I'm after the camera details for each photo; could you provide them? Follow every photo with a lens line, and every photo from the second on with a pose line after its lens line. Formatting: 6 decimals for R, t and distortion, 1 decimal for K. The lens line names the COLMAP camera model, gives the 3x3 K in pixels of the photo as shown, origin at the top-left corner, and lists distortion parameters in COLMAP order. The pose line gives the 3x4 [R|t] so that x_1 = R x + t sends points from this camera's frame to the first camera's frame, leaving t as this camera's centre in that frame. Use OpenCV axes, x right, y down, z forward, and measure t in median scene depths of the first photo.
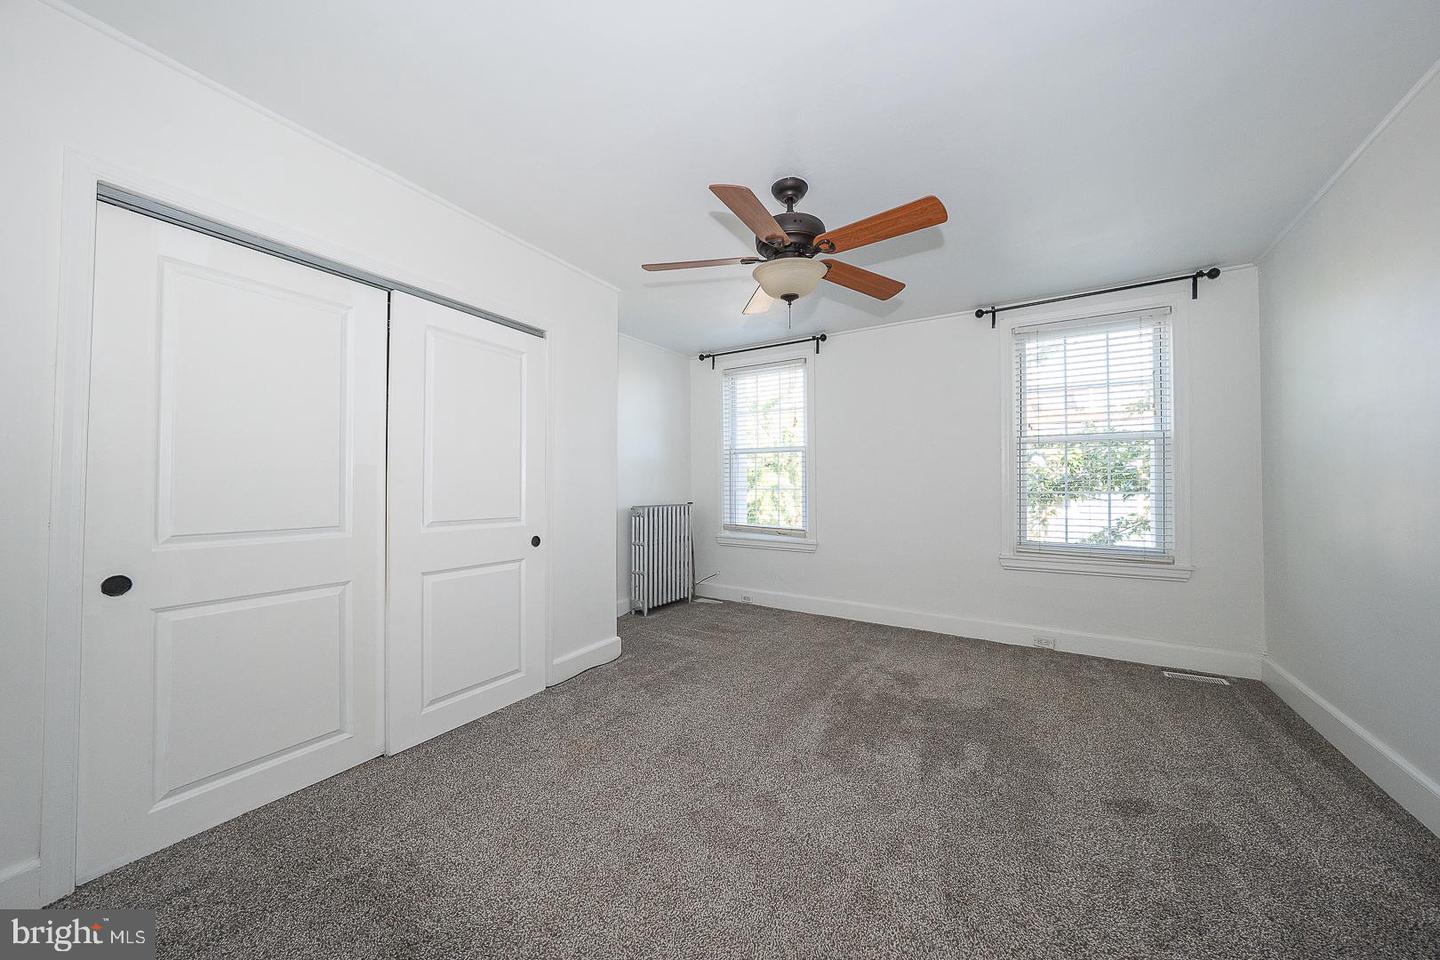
lens RADIAL K [[485.3, 0, 720.0], [0, 485.3, 480.0], [0, 0, 1]] dist [-0.000038, 0.000018]
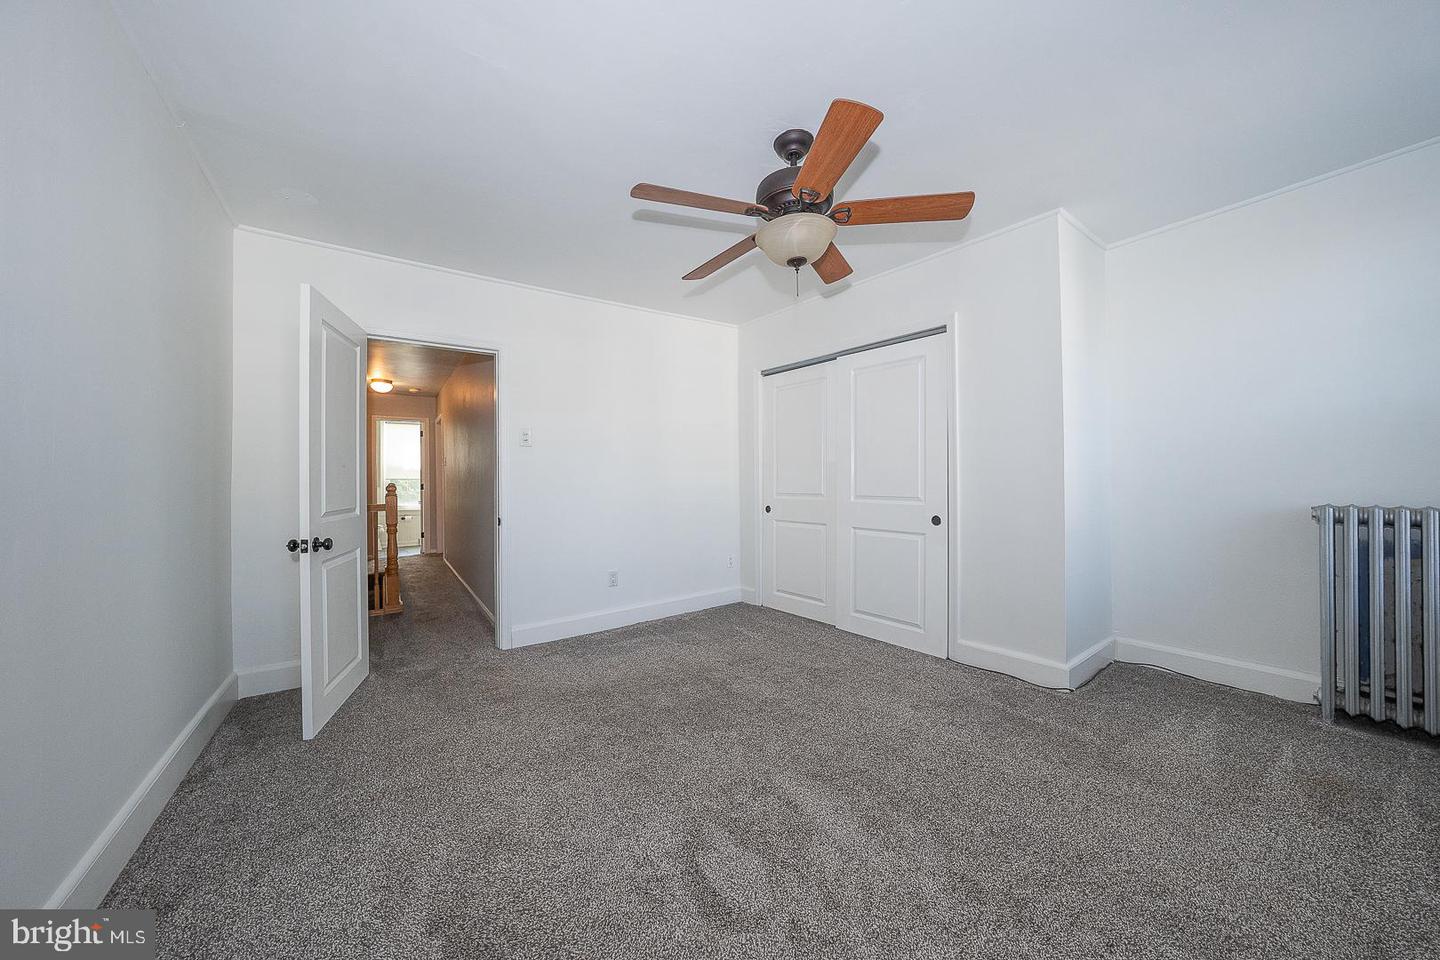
lens RADIAL K [[485.3, 0, 720.0], [0, 485.3, 480.0], [0, 0, 1]] dist [-0.000038, 0.000018]
pose [[-0.337855, 0.002812, -0.941194, 0.855978], [0.021658, 0.999754, -0.004787, 0.028690], [0.940949, -0.022002, -0.337833, 0.938122]]
